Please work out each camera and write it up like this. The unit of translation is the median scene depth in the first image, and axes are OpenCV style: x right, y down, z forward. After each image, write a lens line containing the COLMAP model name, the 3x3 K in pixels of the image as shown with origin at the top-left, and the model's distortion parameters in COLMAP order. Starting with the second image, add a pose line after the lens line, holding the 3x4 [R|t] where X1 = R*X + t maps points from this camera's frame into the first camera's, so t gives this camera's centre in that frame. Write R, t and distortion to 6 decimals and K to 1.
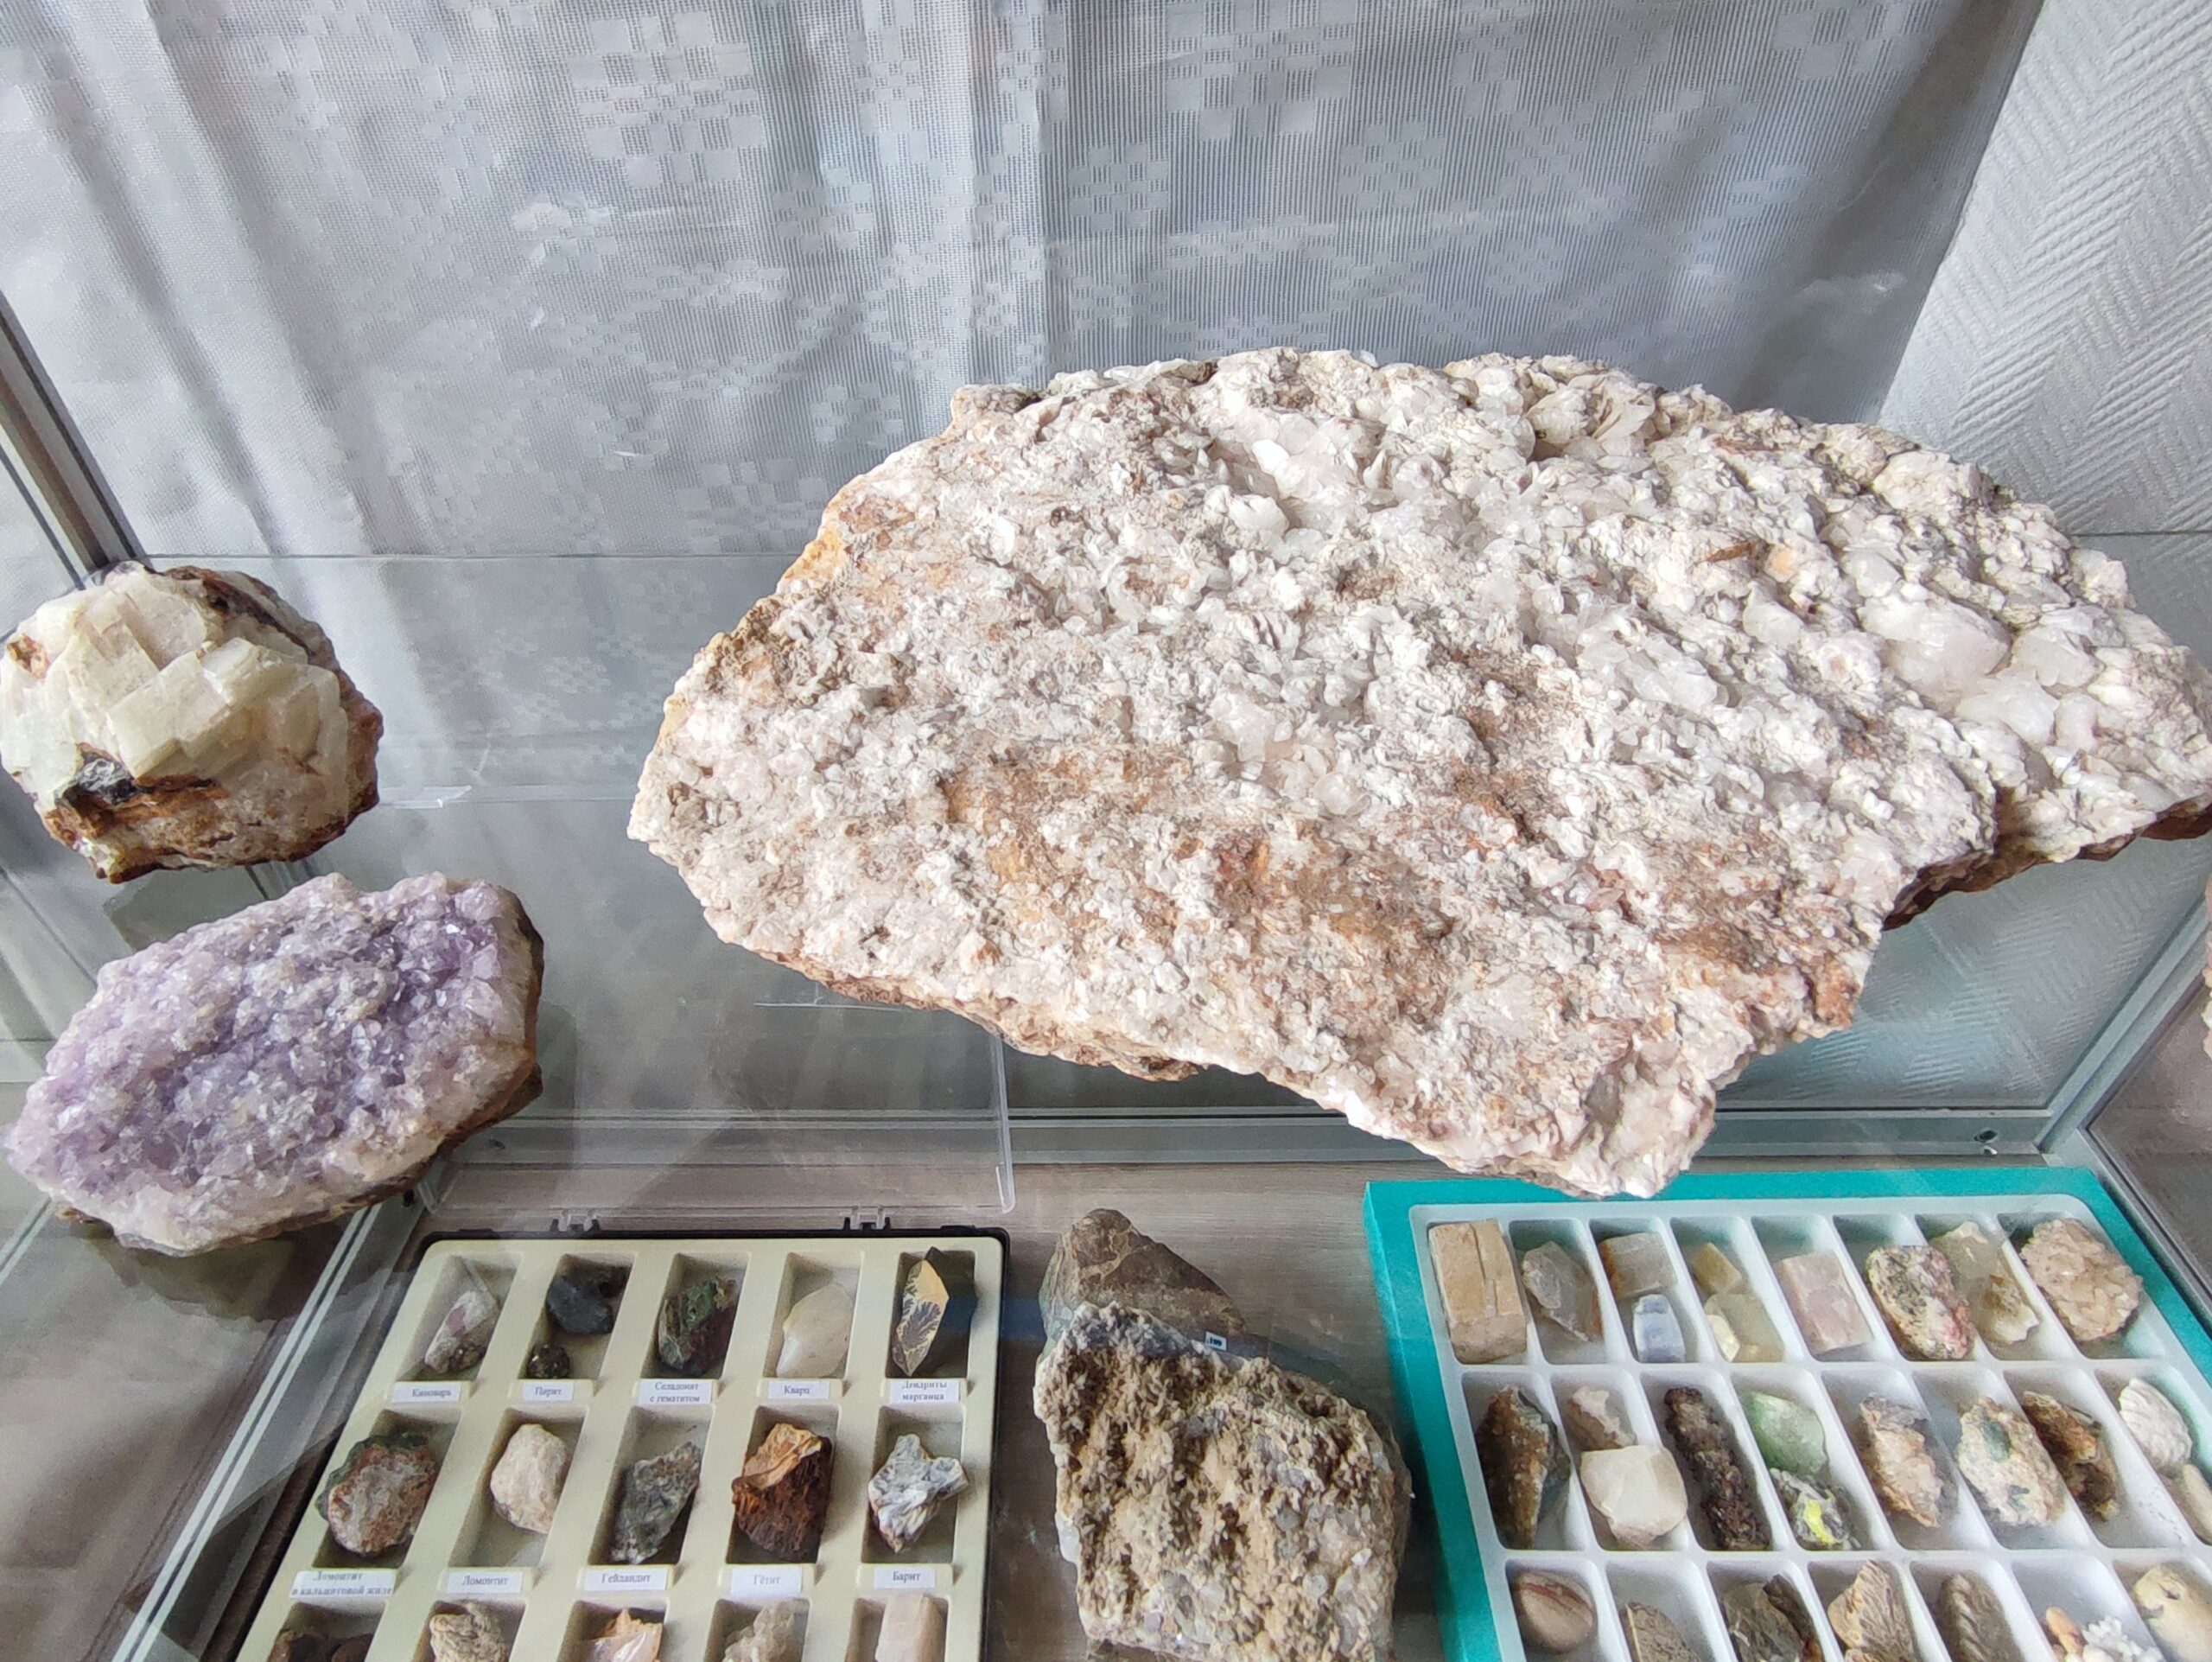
lens RADIAL K [[1196.0, 0, 1078.9], [0, 1196.0, 771.9], [0, 0, 1]] dist [-0.046916, 0.034011]
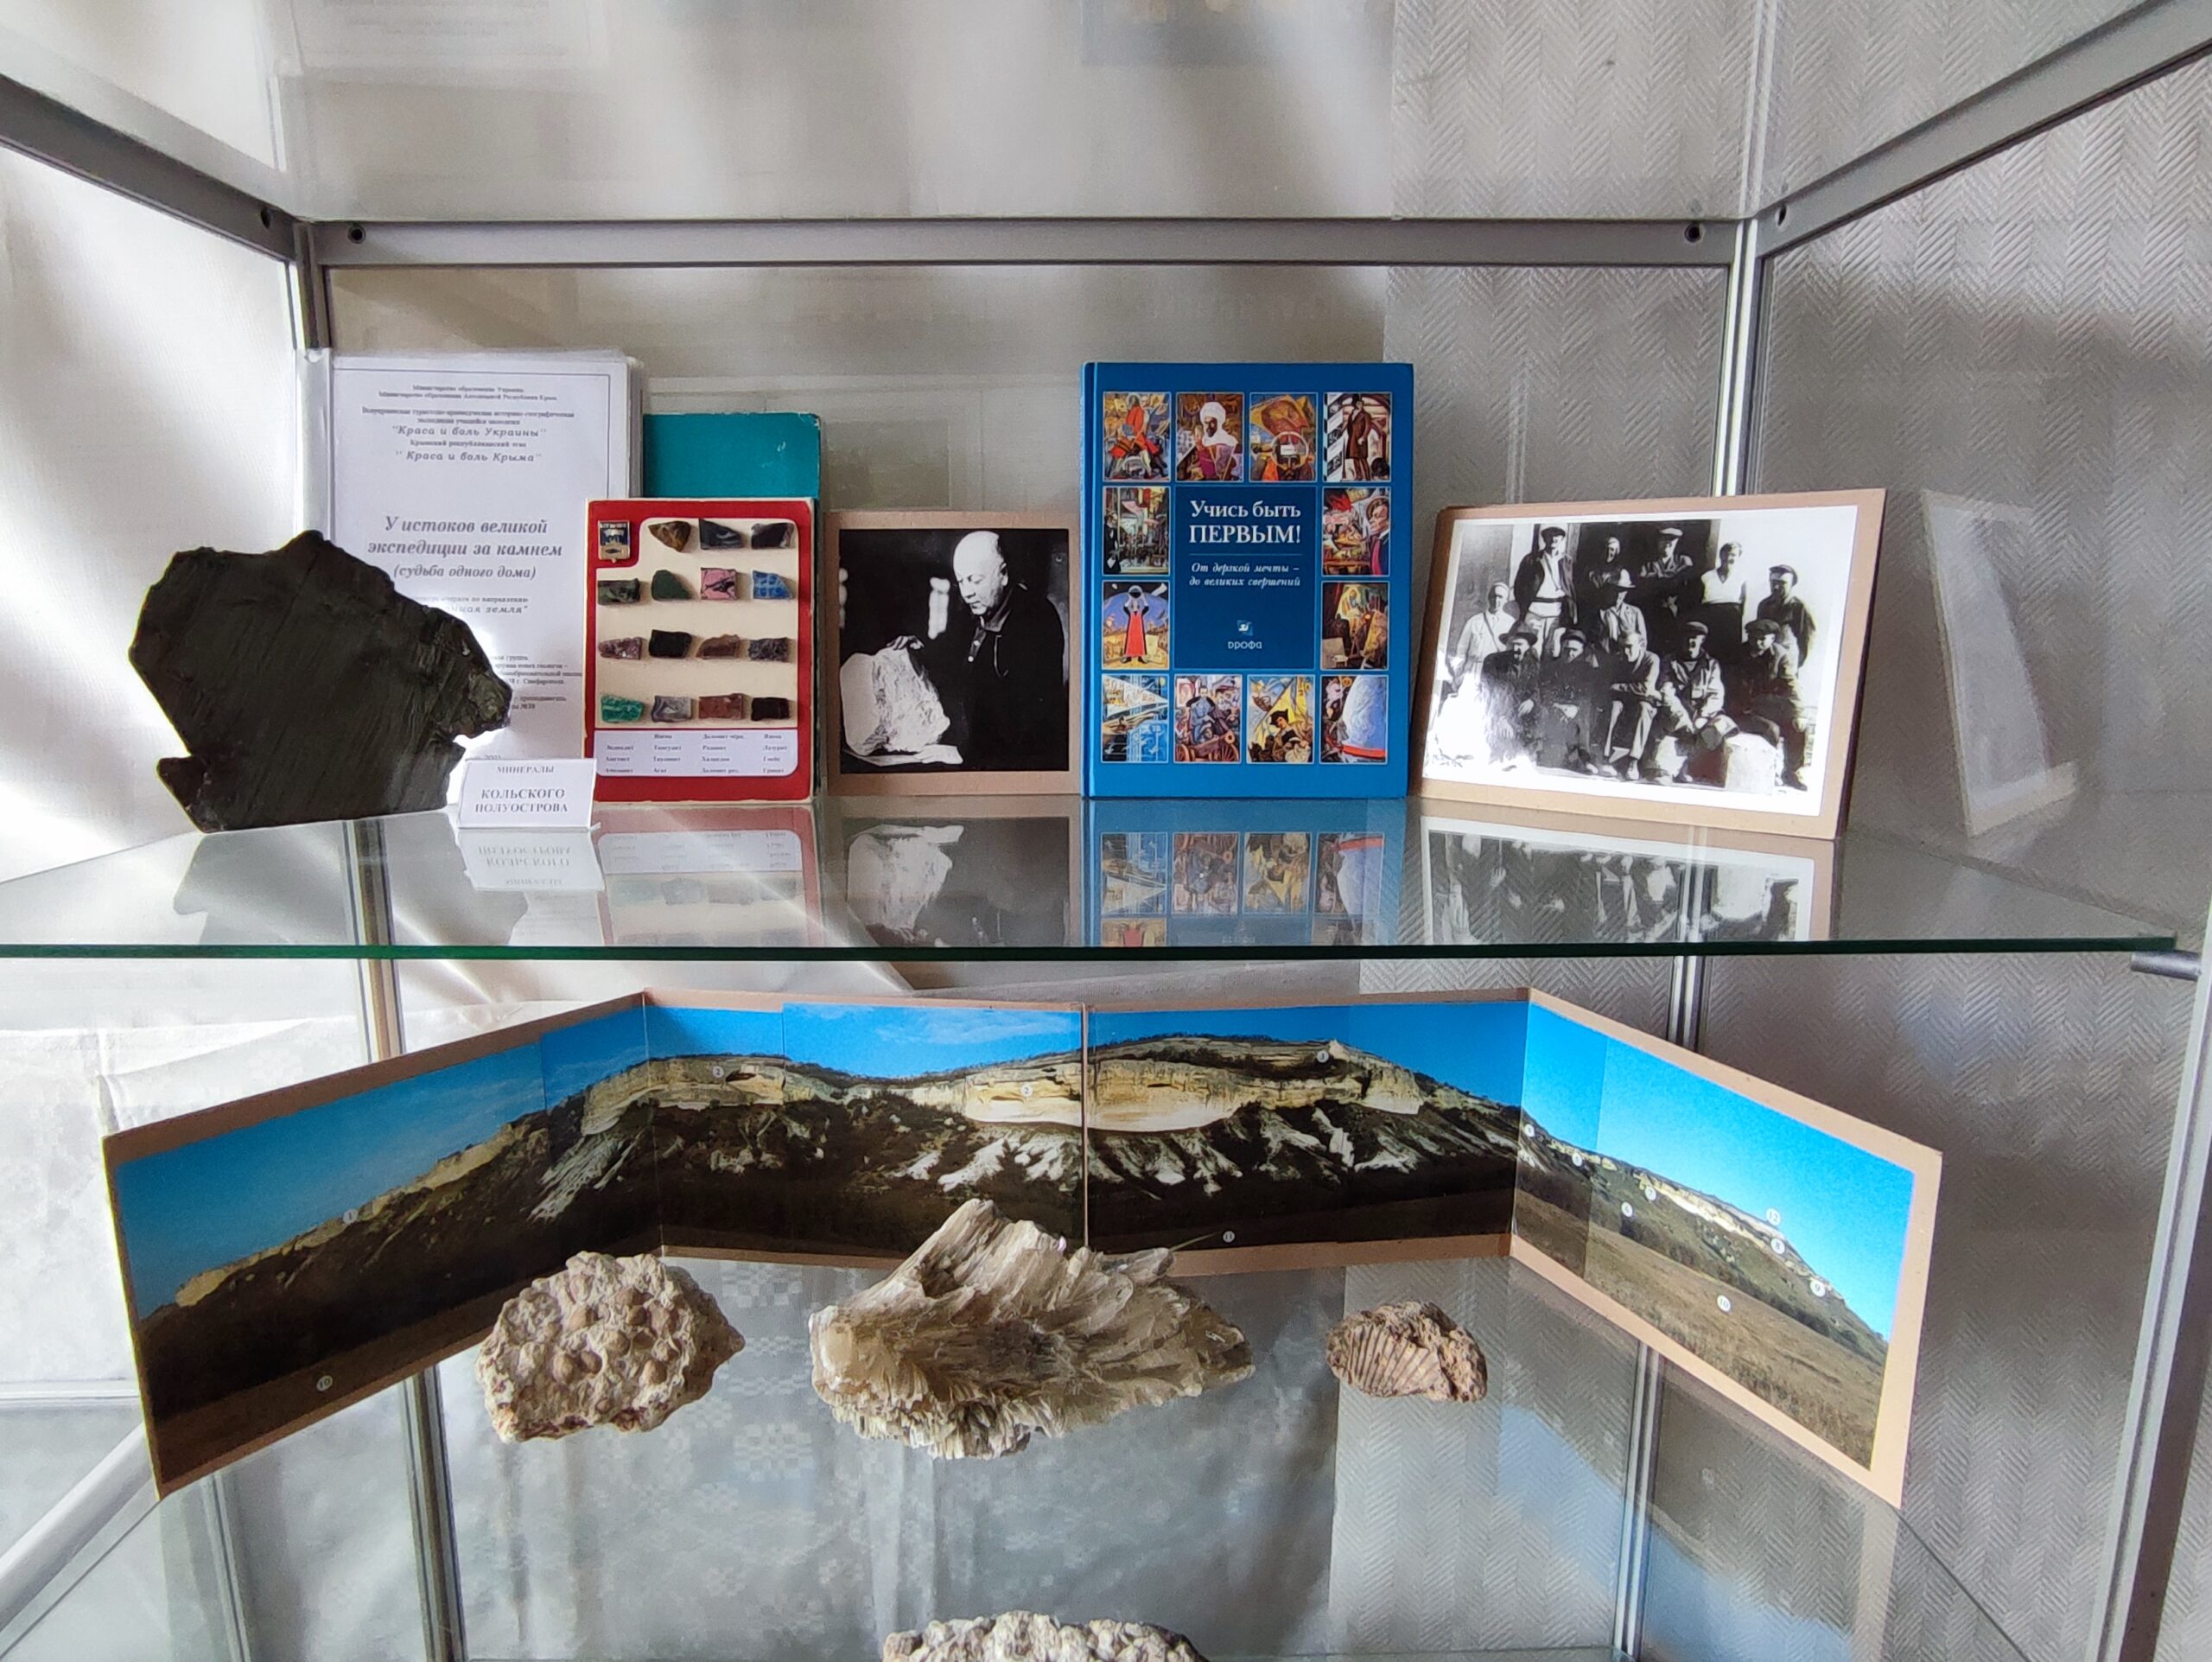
lens RADIAL K [[1196.0, 0, 1082.4], [0, 1196.0, 795.1], [0, 0, 1]] dist [-0.046916, 0.034011]
pose [[0.999102, 0.018164, 0.038268, 0.147600], [0.002037, 0.881755, -0.471704, -0.601295], [-0.042310, 0.471359, 0.880926, -1.665025]]
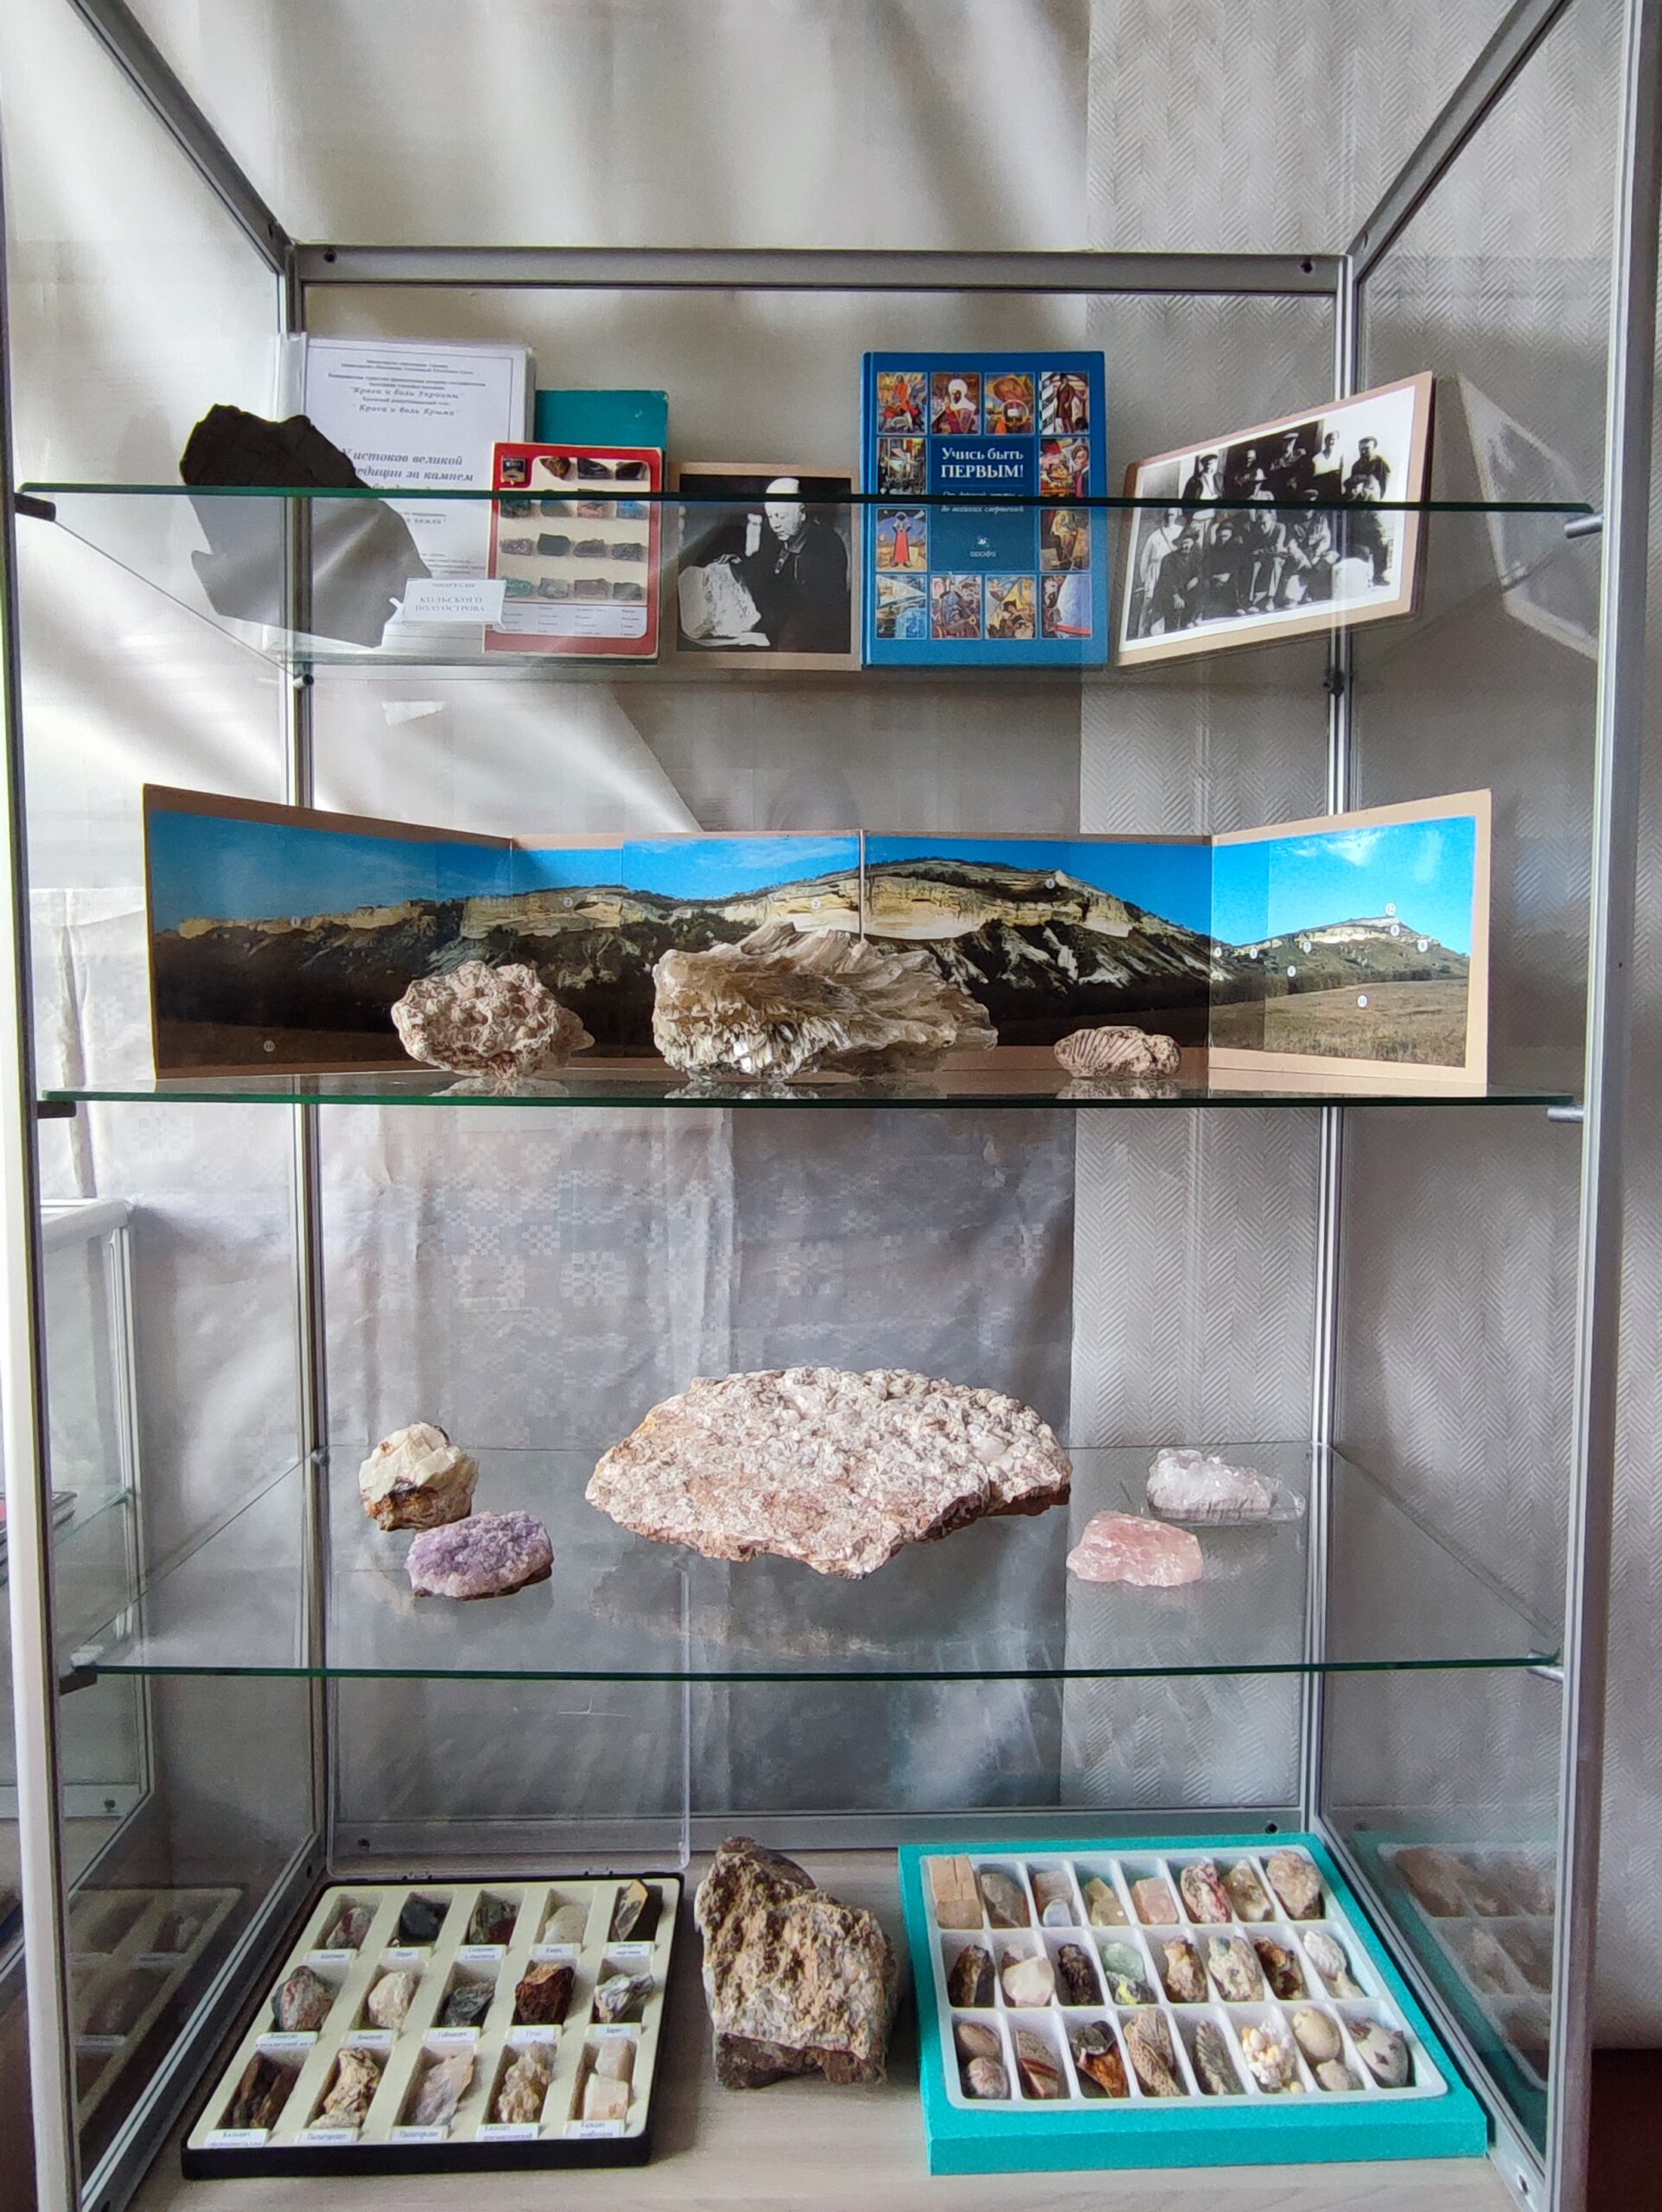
lens RADIAL K [[1196.0, 0, 850.1], [0, 1196.0, 1102.2], [0, 0, 1]] dist [-0.046916, 0.034011]
pose [[0.998690, 0.025639, 0.044293, 0.110983], [0.004005, 0.823657, -0.567074, 0.654933], [-0.051021, 0.566509, 0.822475, -1.512587]]
